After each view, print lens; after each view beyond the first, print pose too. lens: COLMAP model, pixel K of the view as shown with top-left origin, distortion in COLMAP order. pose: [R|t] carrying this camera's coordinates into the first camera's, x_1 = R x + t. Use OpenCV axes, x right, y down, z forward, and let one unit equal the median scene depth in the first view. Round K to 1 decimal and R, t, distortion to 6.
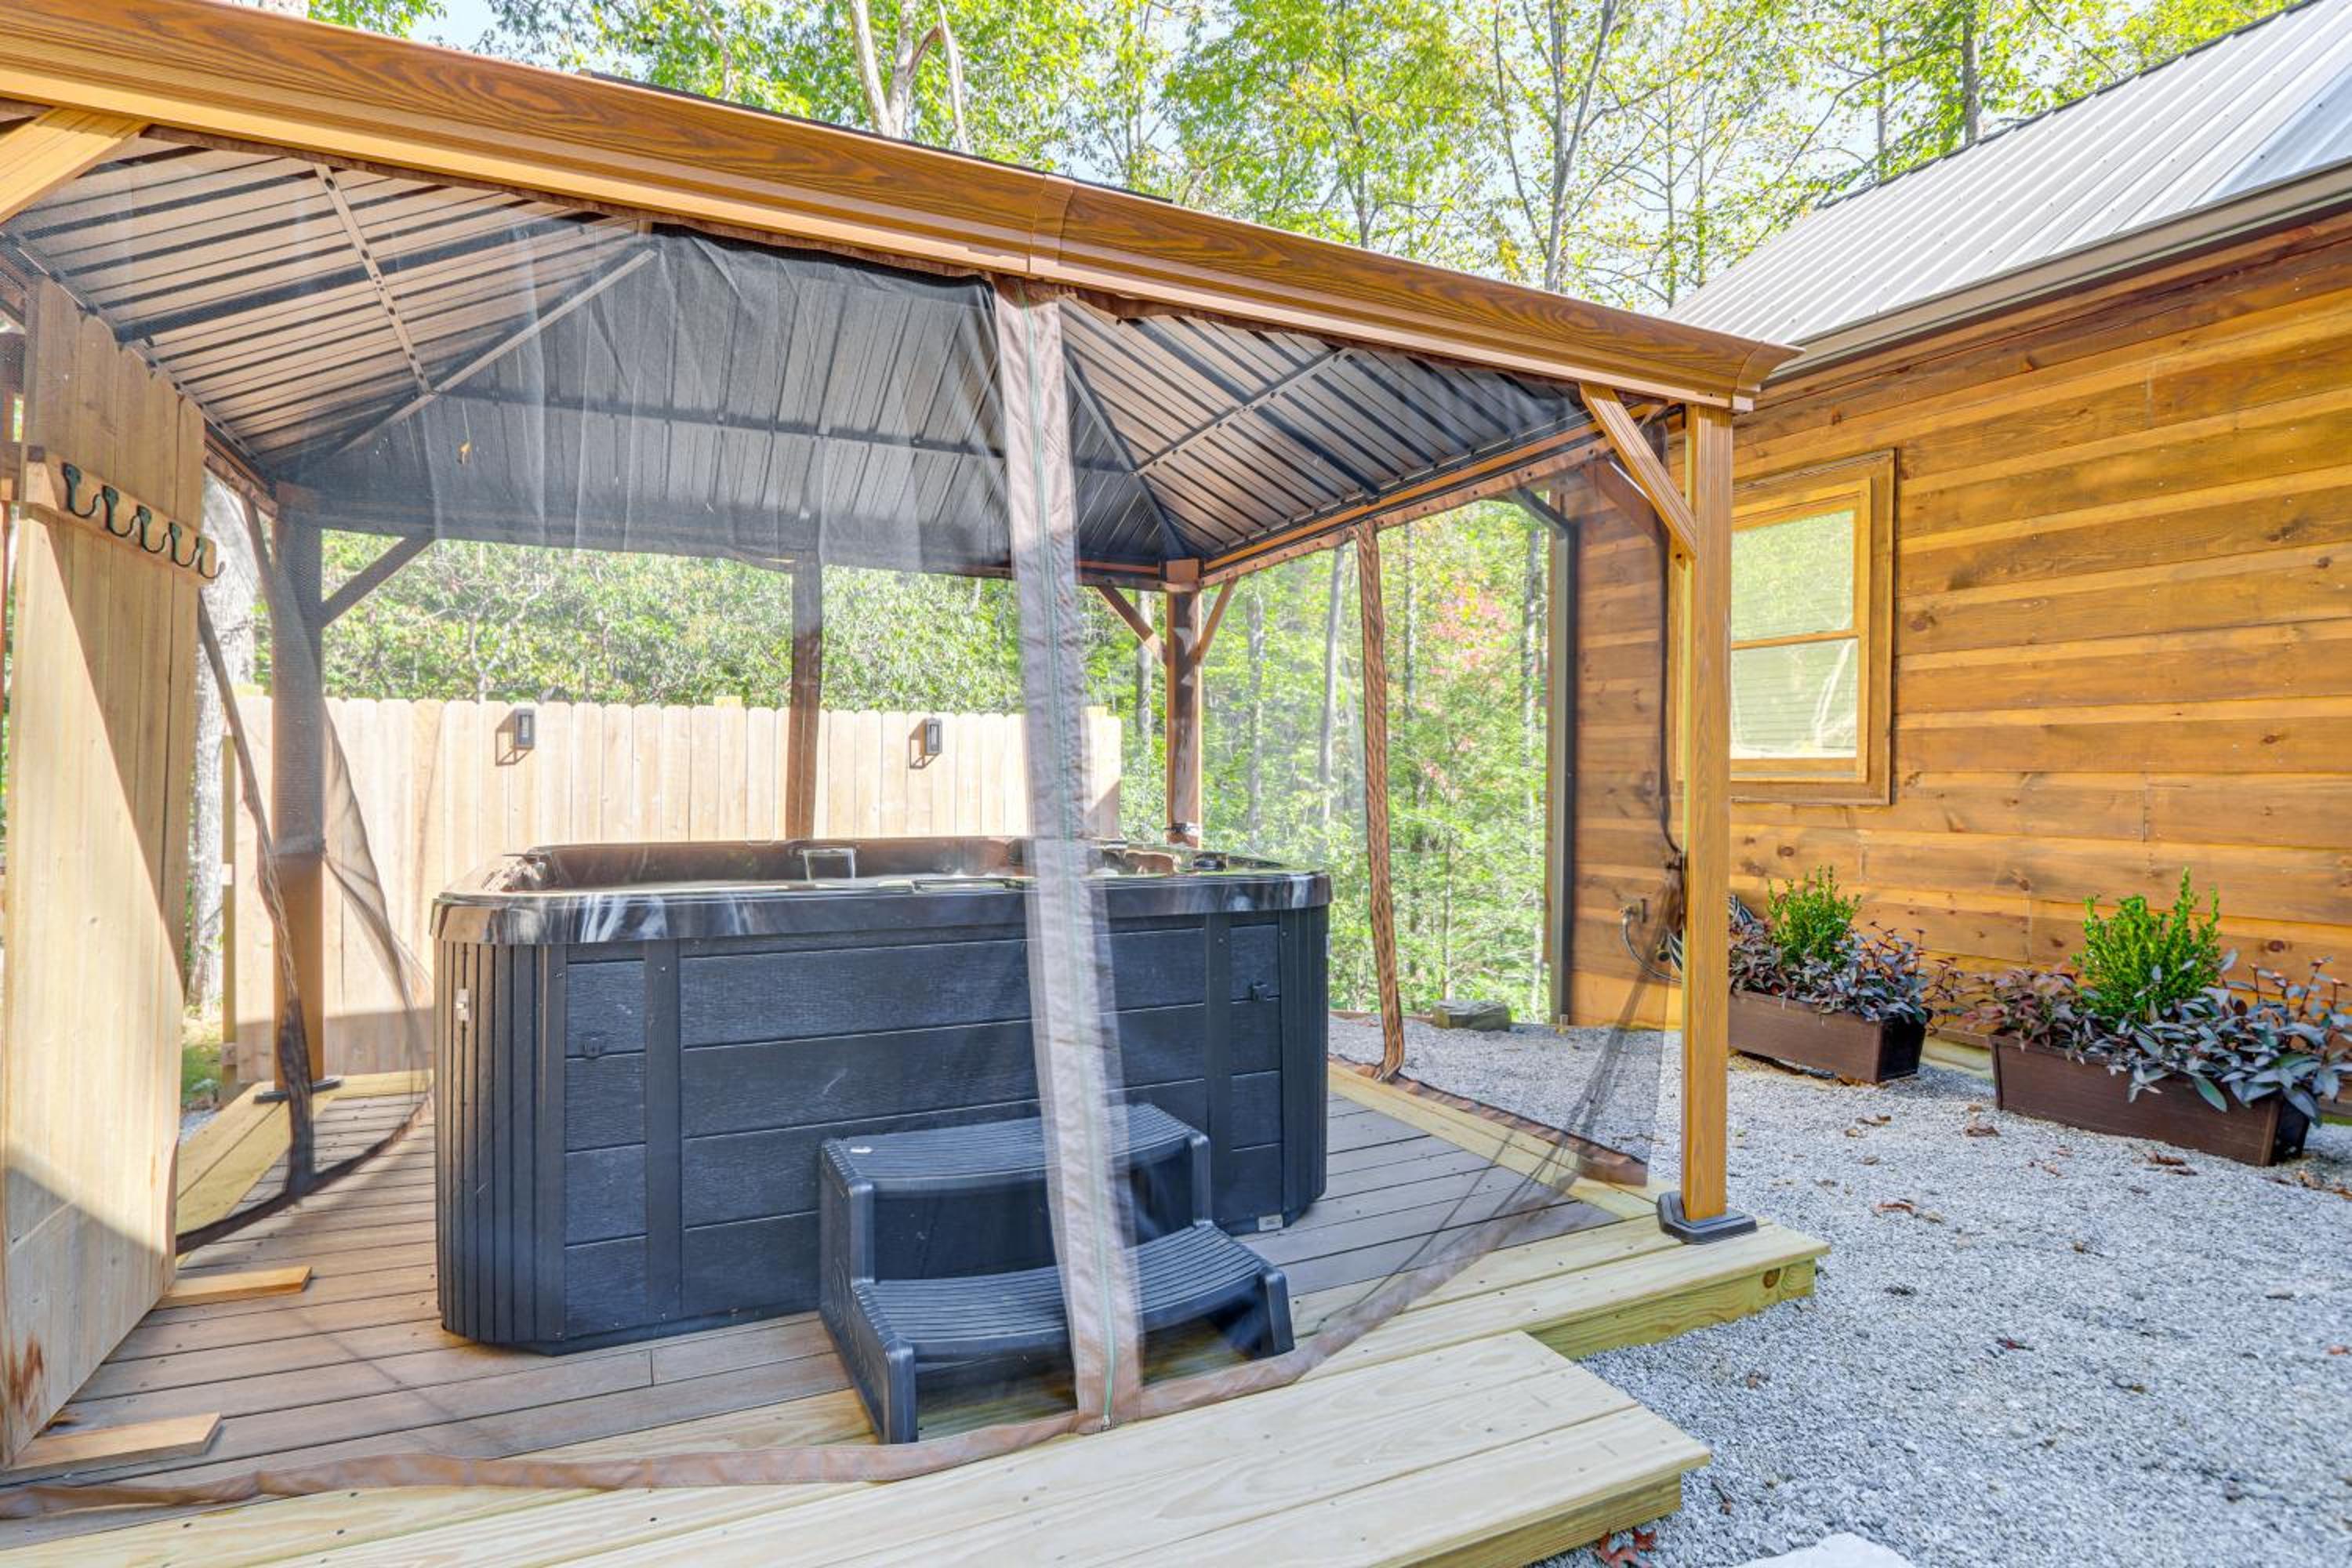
lens RADIAL K [[1040.8, 0, 1176.0], [0, 1040.8, 784.0], [0, 0, 1]] dist [-0.002036, -0.000039]
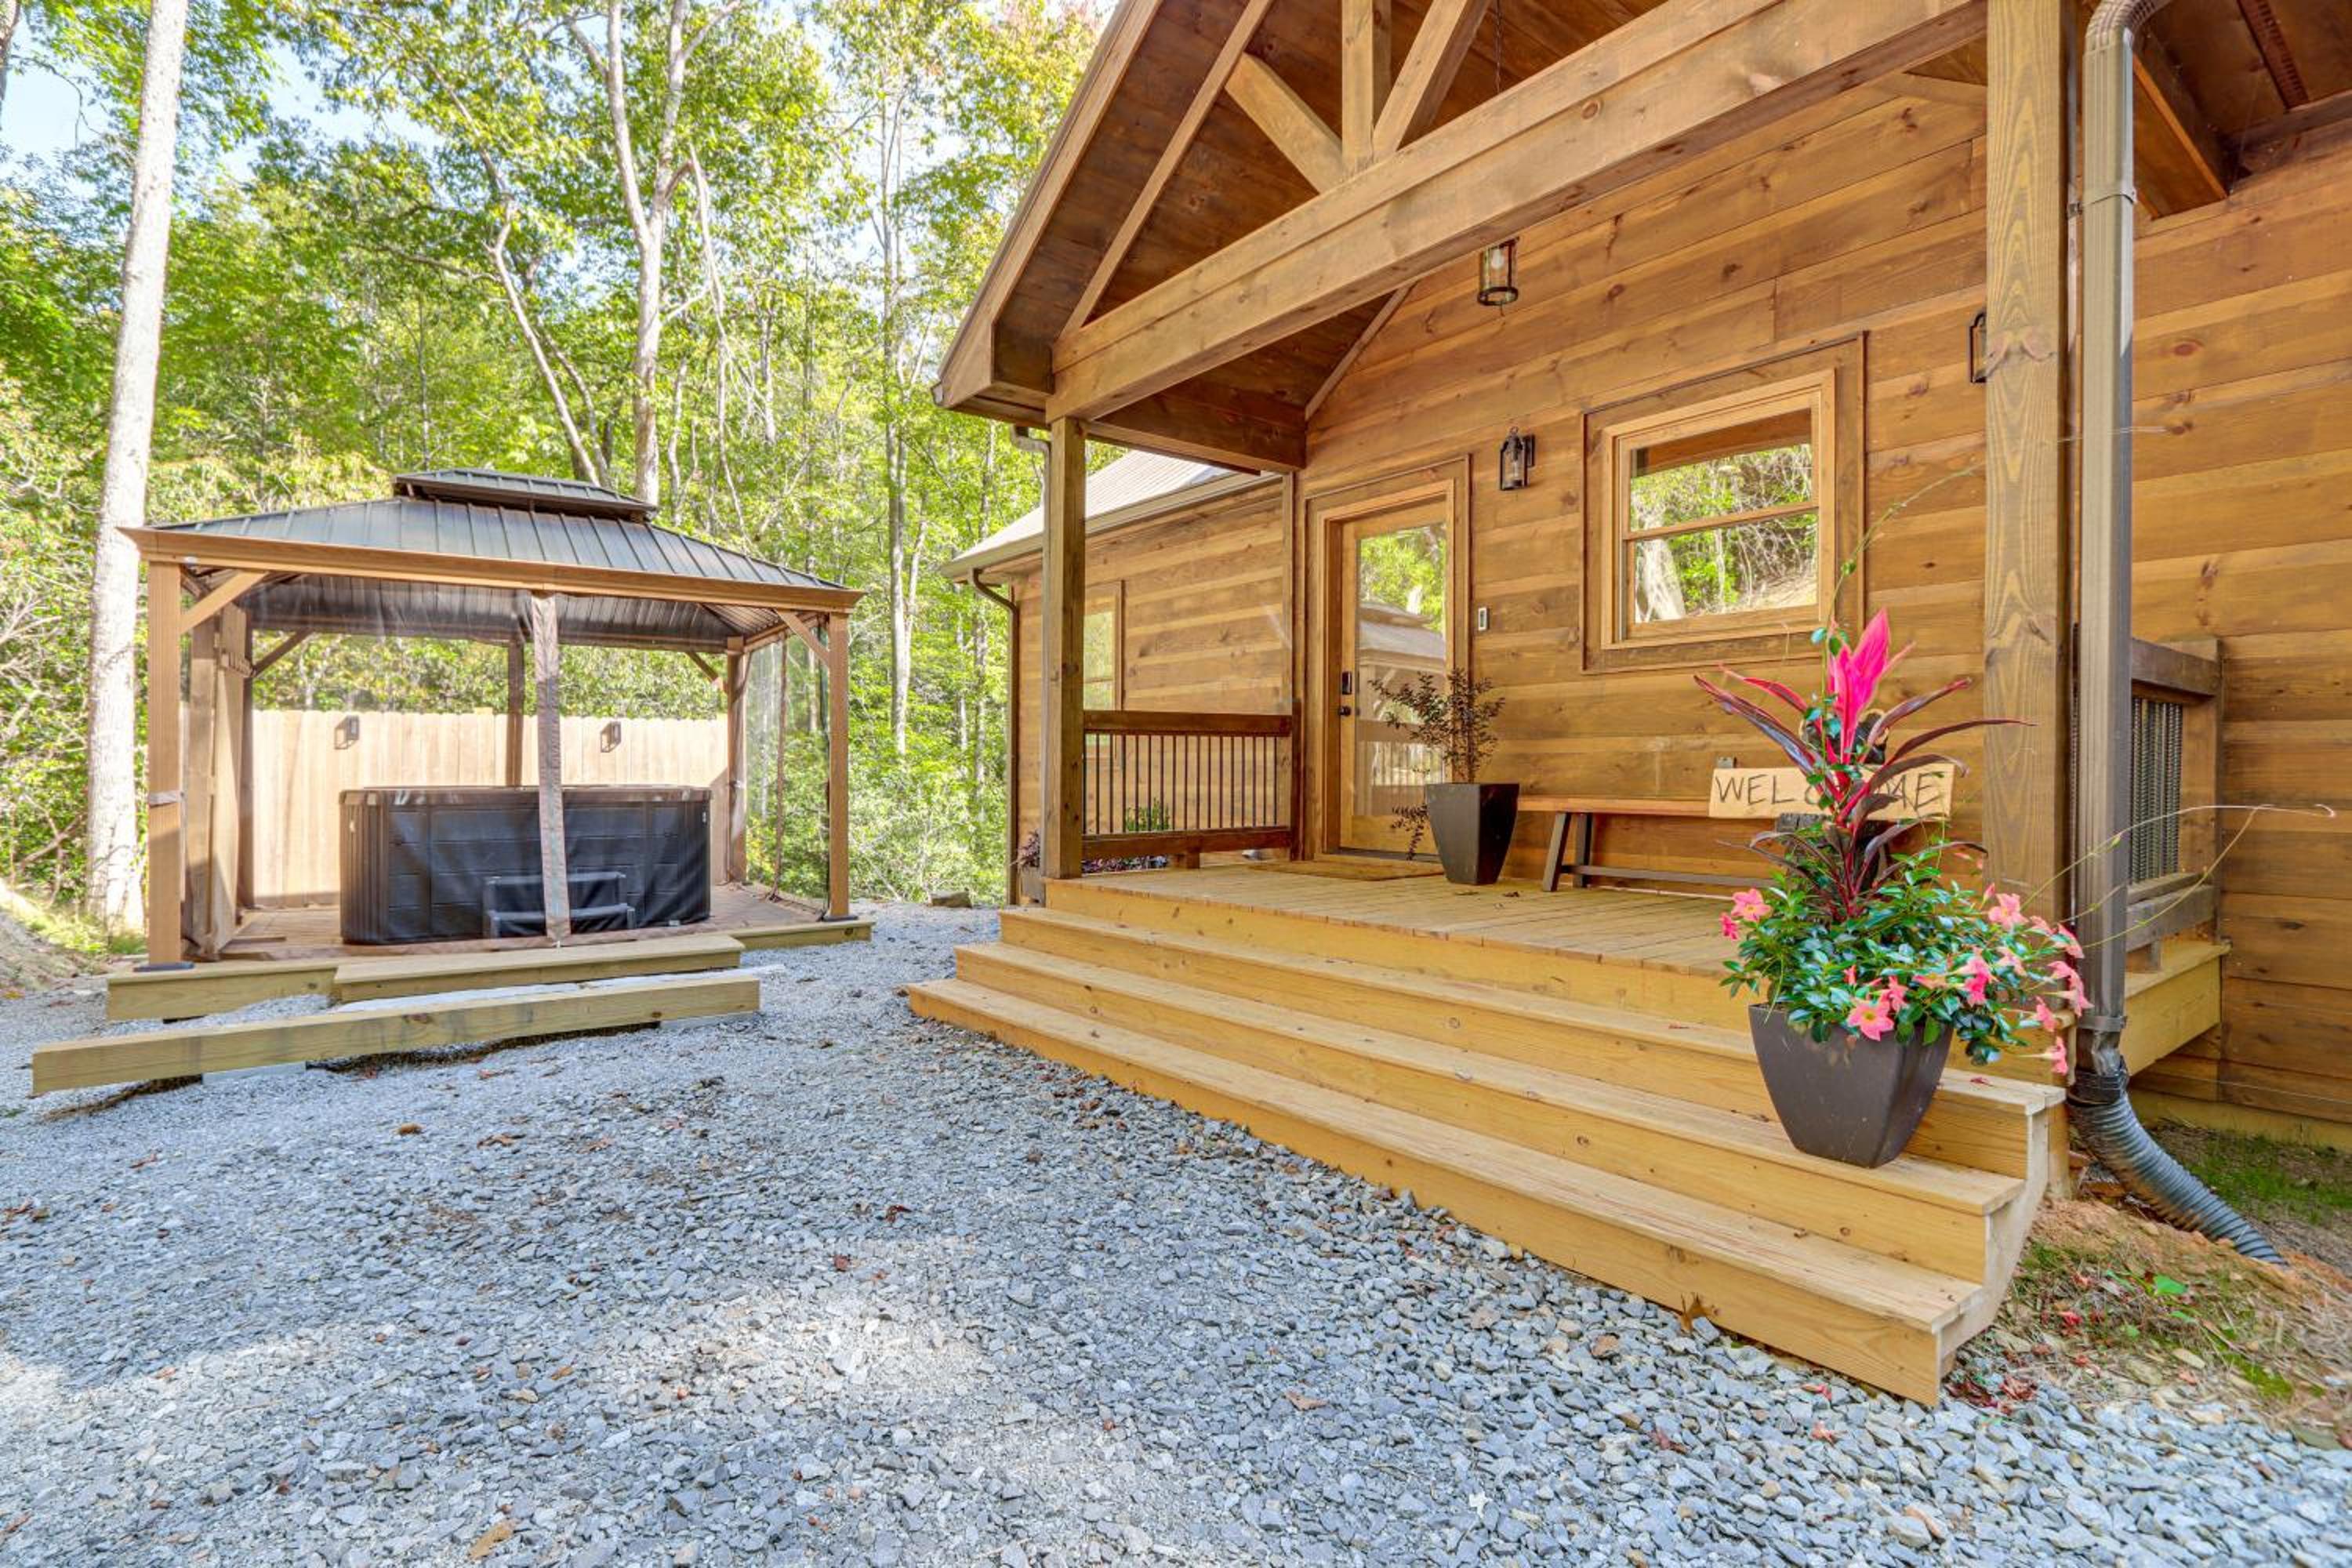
lens RADIAL K [[1102.7, 0, 1139.0], [0, 1102.7, 774.2], [0, 0, 1]] dist [0.000910, 0.000554]
pose [[0.996501, -0.002091, 0.083560, 0.554769], [0.002462, 0.999988, -0.004338, 0.036843], [-0.083550, 0.004528, 0.996493, -1.001367]]
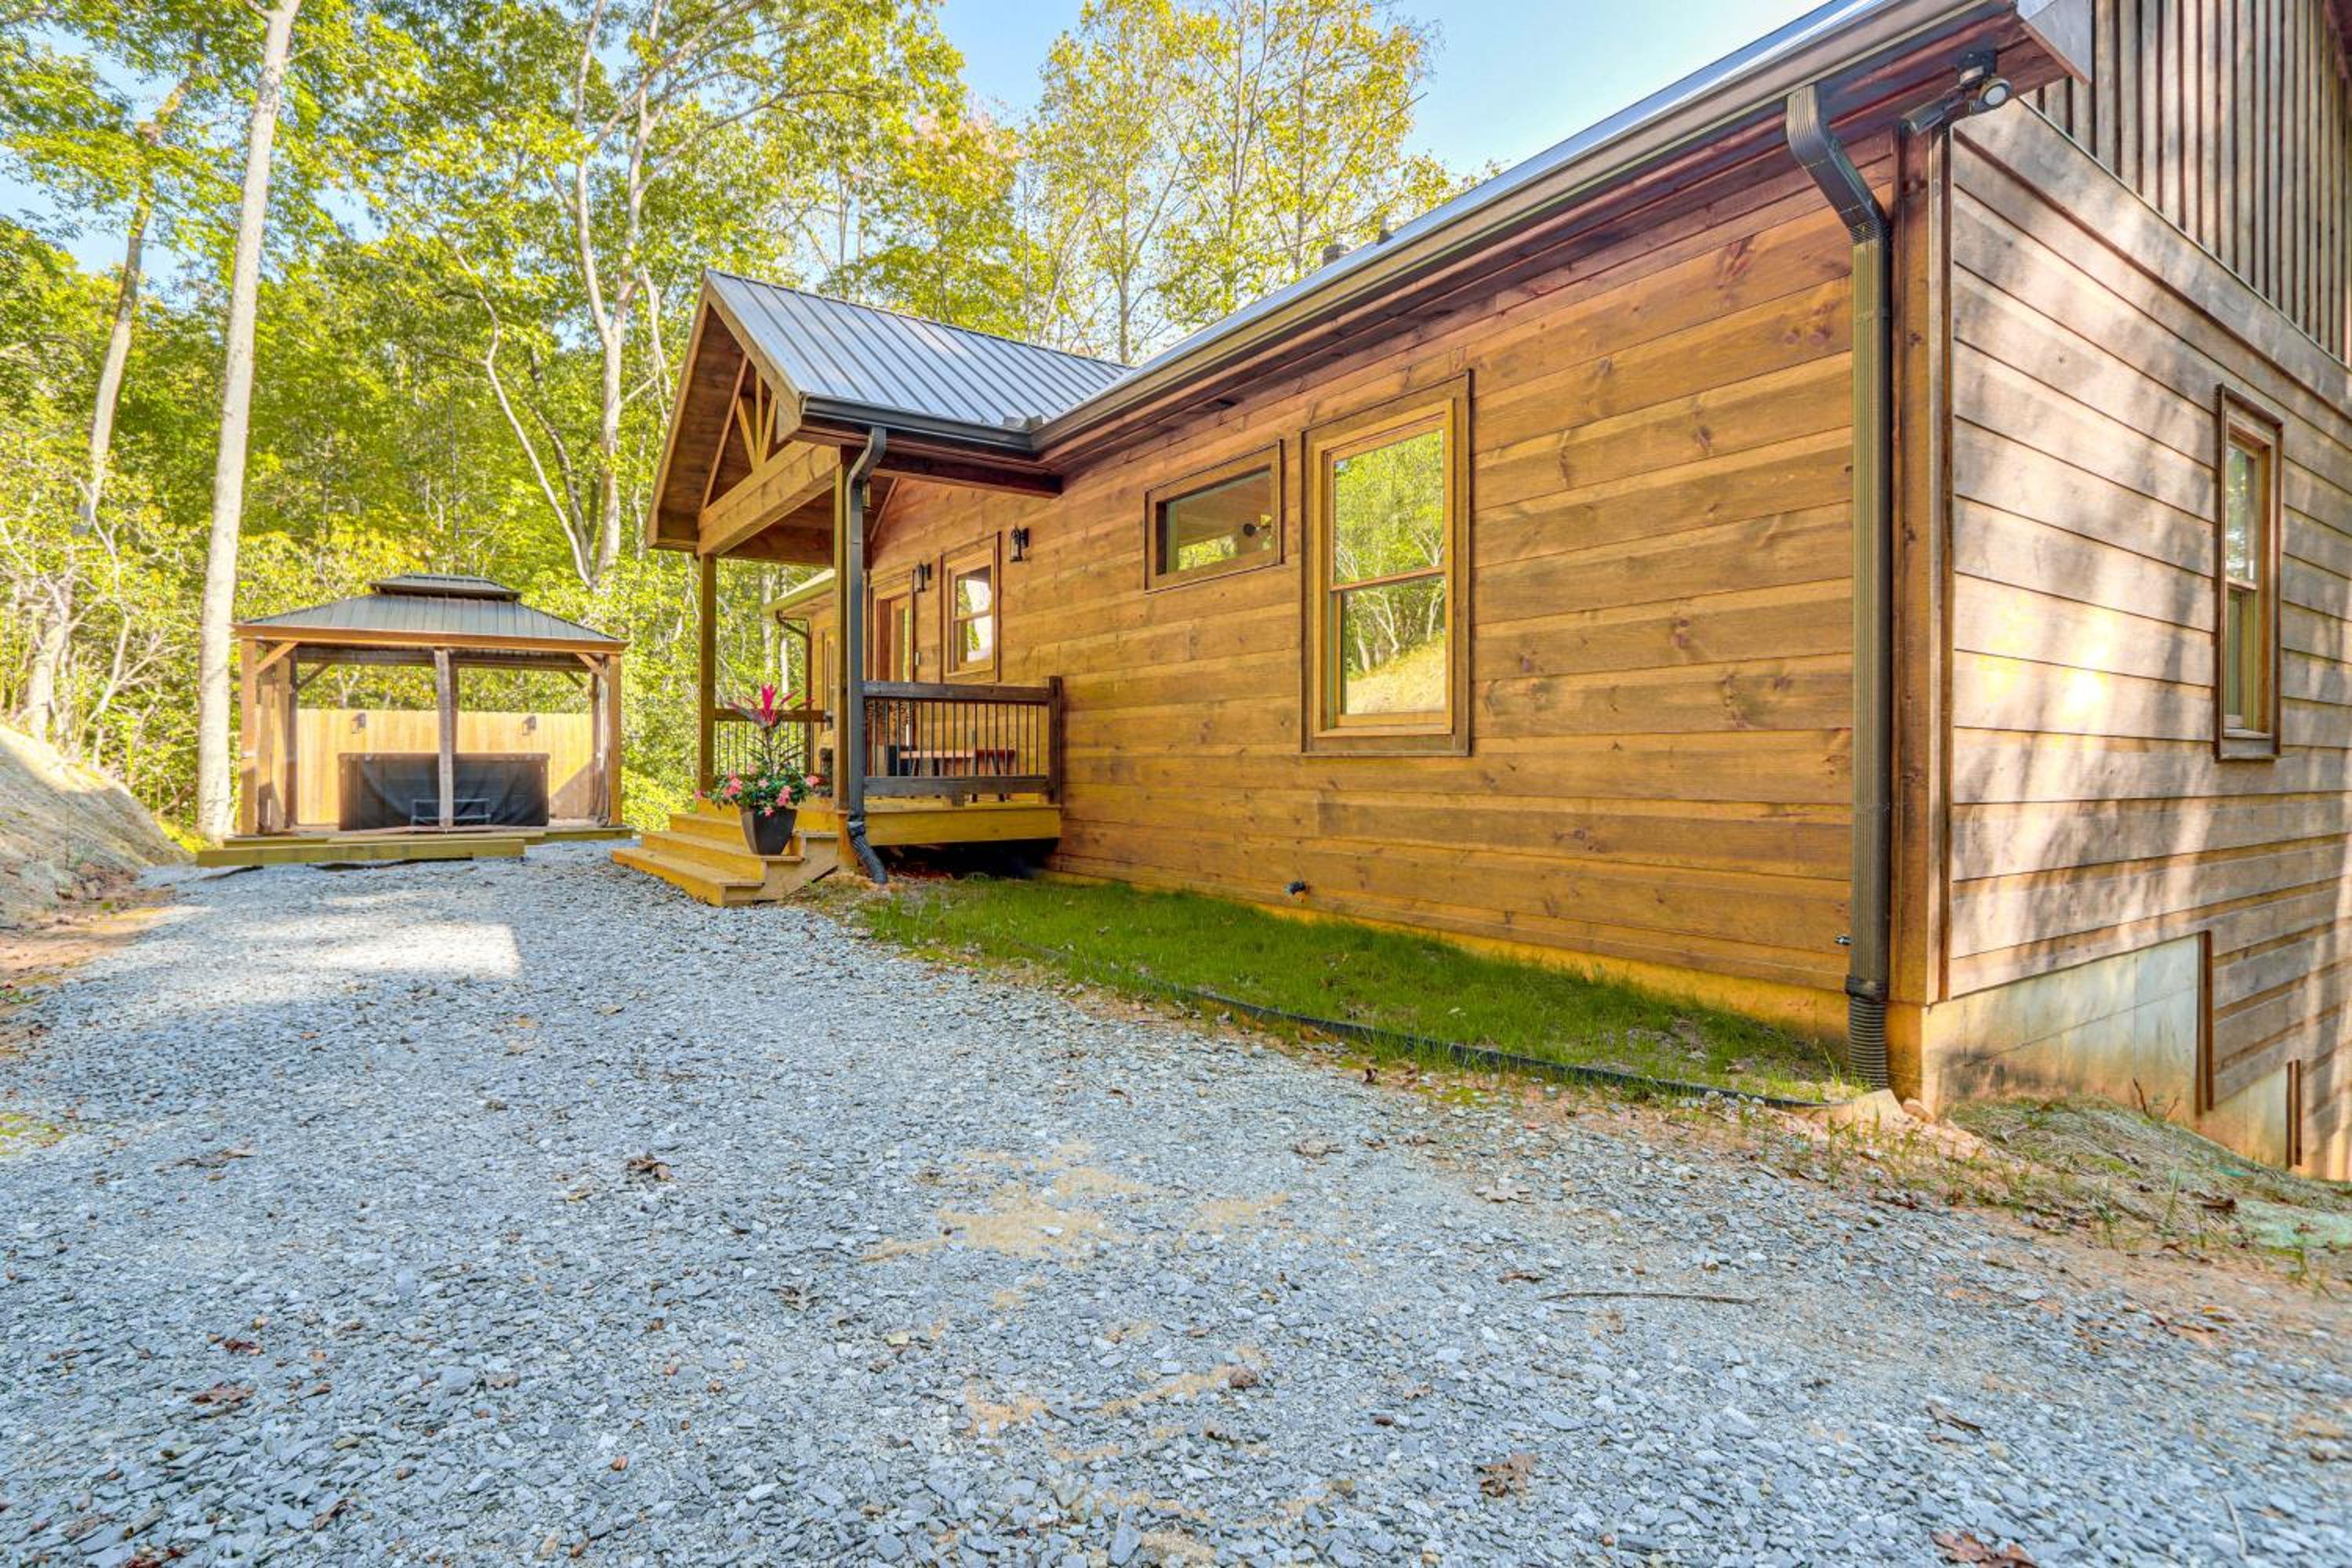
lens RADIAL K [[1148.5, 0, 1173.3], [0, 1148.5, 765.7], [0, 0, 1]] dist [-0.001671, -0.000625]
pose [[0.999303, -0.004764, 0.037030, 1.495348], [0.004945, 0.999976, -0.004795, 0.096673], [-0.037006, 0.004975, 0.999303, -2.248145]]
